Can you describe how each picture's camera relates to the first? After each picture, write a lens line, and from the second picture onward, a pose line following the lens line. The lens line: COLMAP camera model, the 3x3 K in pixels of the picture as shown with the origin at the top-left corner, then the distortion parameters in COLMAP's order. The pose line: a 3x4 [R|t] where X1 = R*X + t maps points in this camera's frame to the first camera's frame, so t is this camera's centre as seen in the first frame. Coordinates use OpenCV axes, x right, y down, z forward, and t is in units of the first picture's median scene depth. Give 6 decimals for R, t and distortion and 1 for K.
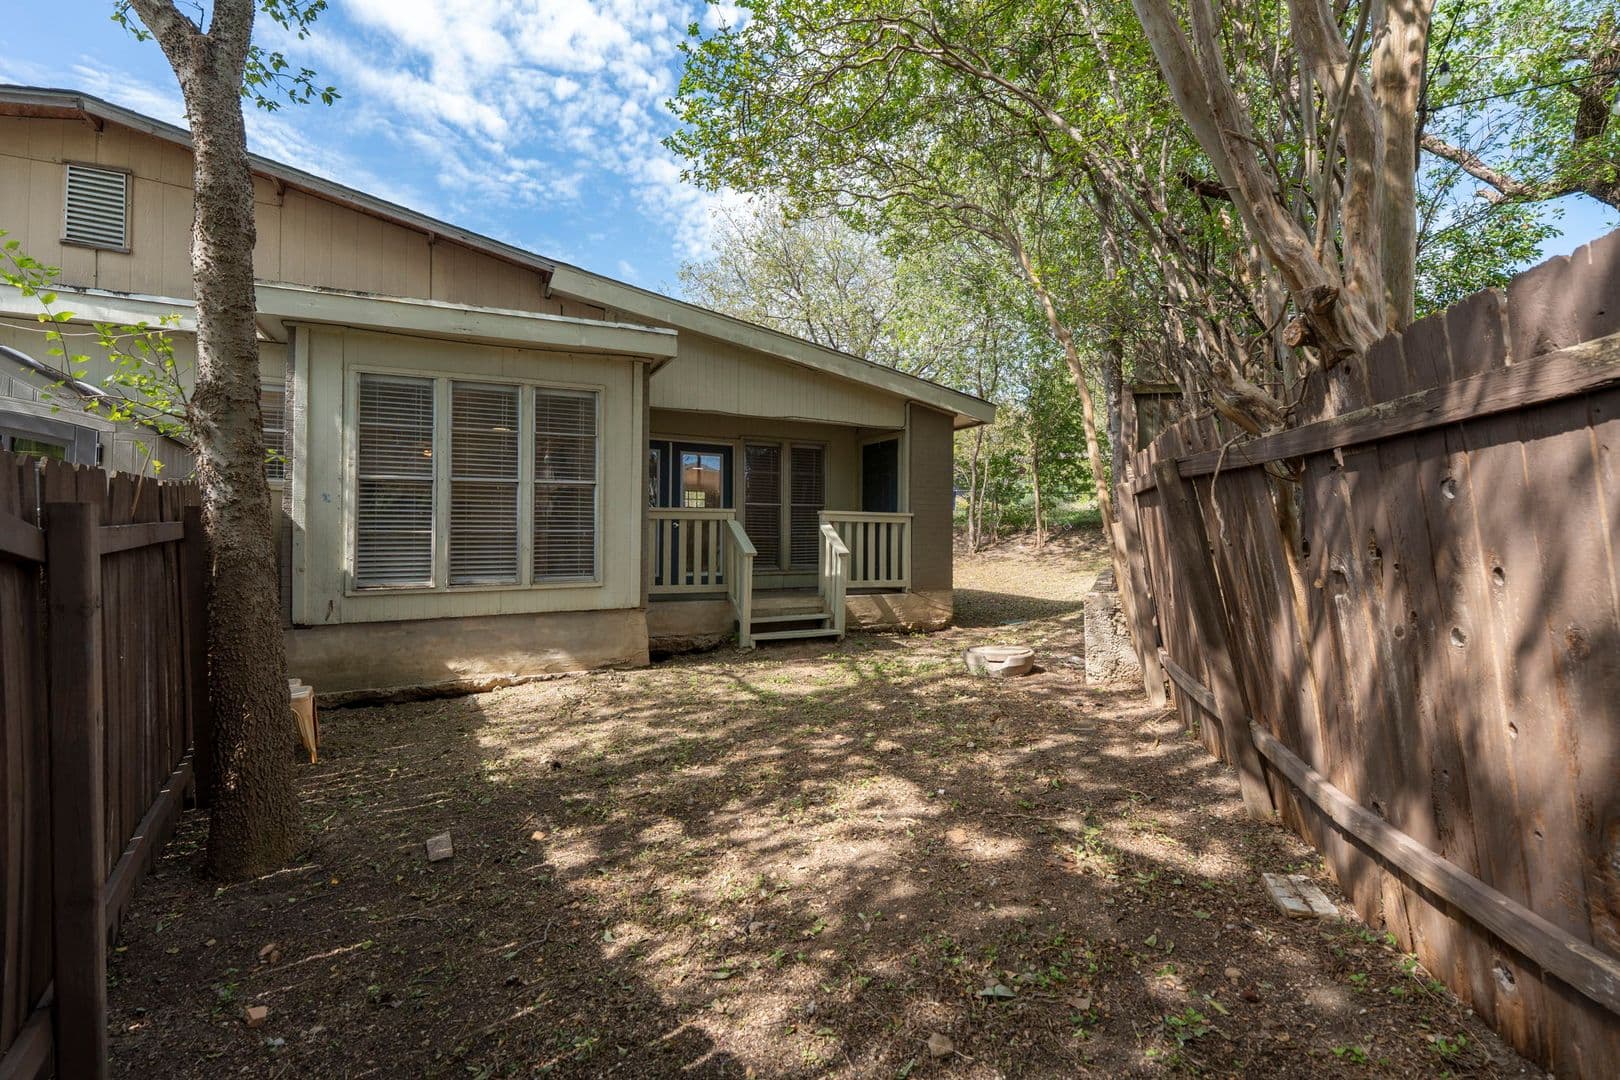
lens RADIAL K [[746.8, 0, 823.1], [0, 746.8, 525.0], [0, 0, 1]] dist [-0.003908, -0.000620]
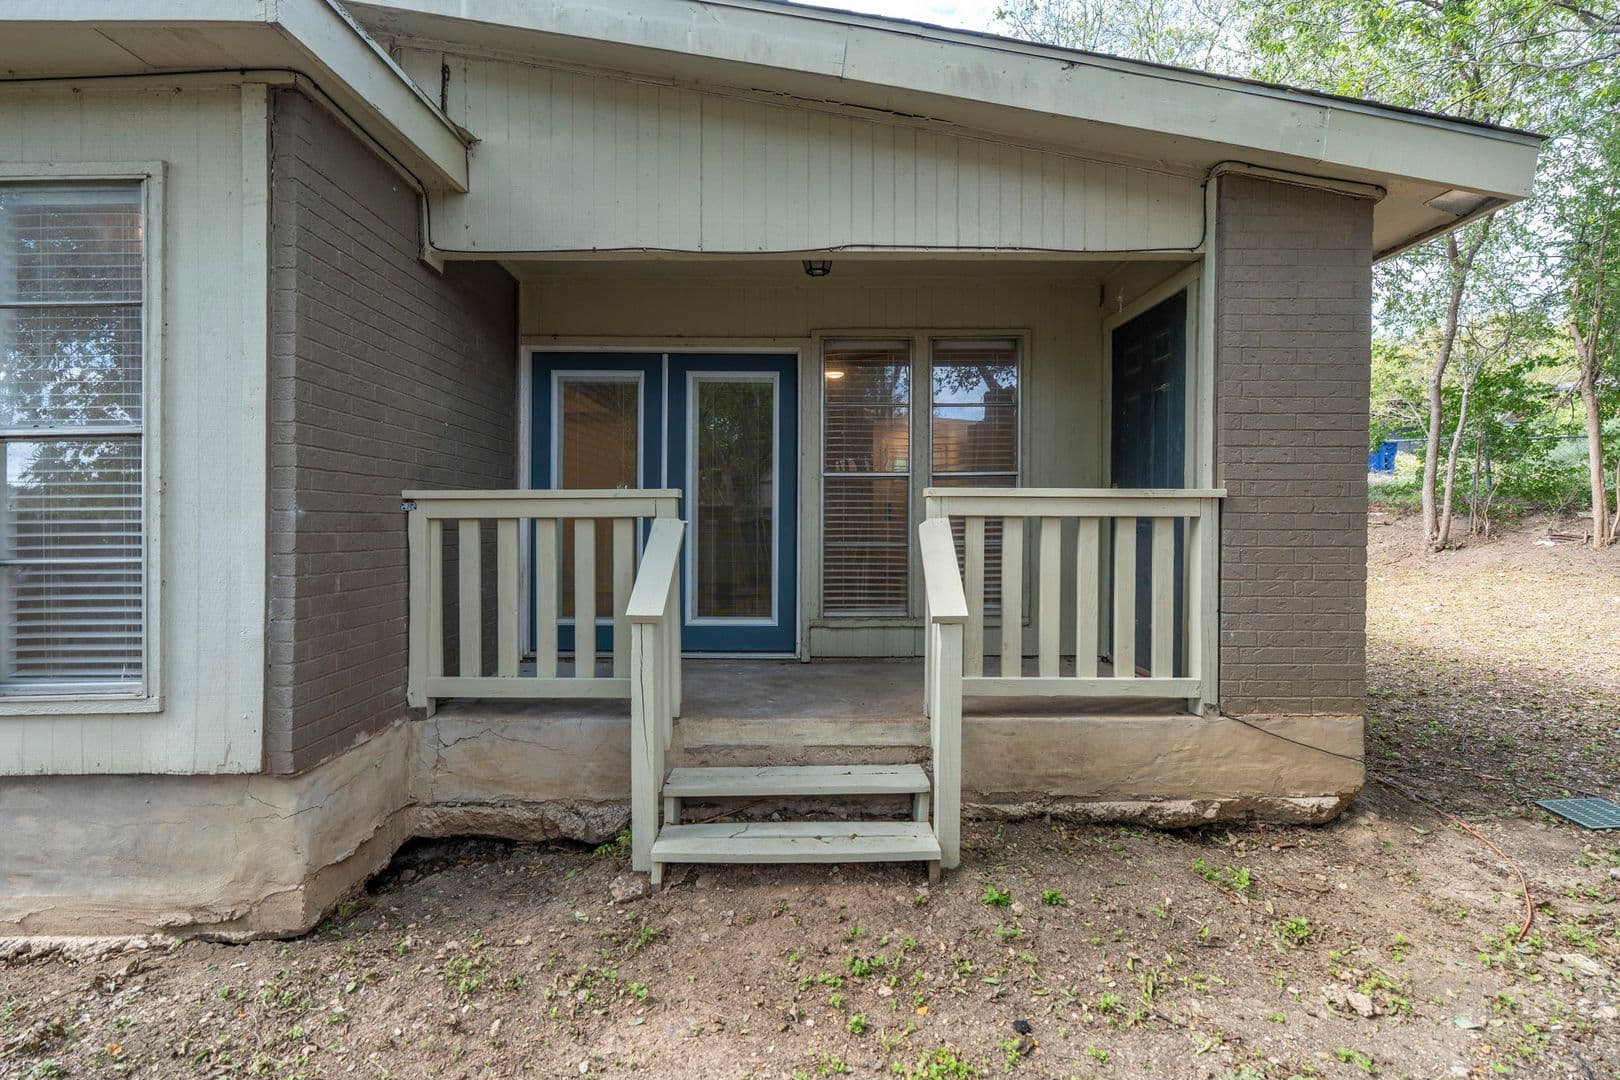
lens RADIAL K [[746.8, 0, 823.1], [0, 746.8, 525.0], [0, 0, 1]] dist [-0.003908, -0.000620]
pose [[0.884939, 0.005077, -0.465680, 0.116206], [0.012136, 0.999350, 0.033957, -0.012887], [0.465549, -0.035701, 0.884302, 0.599550]]
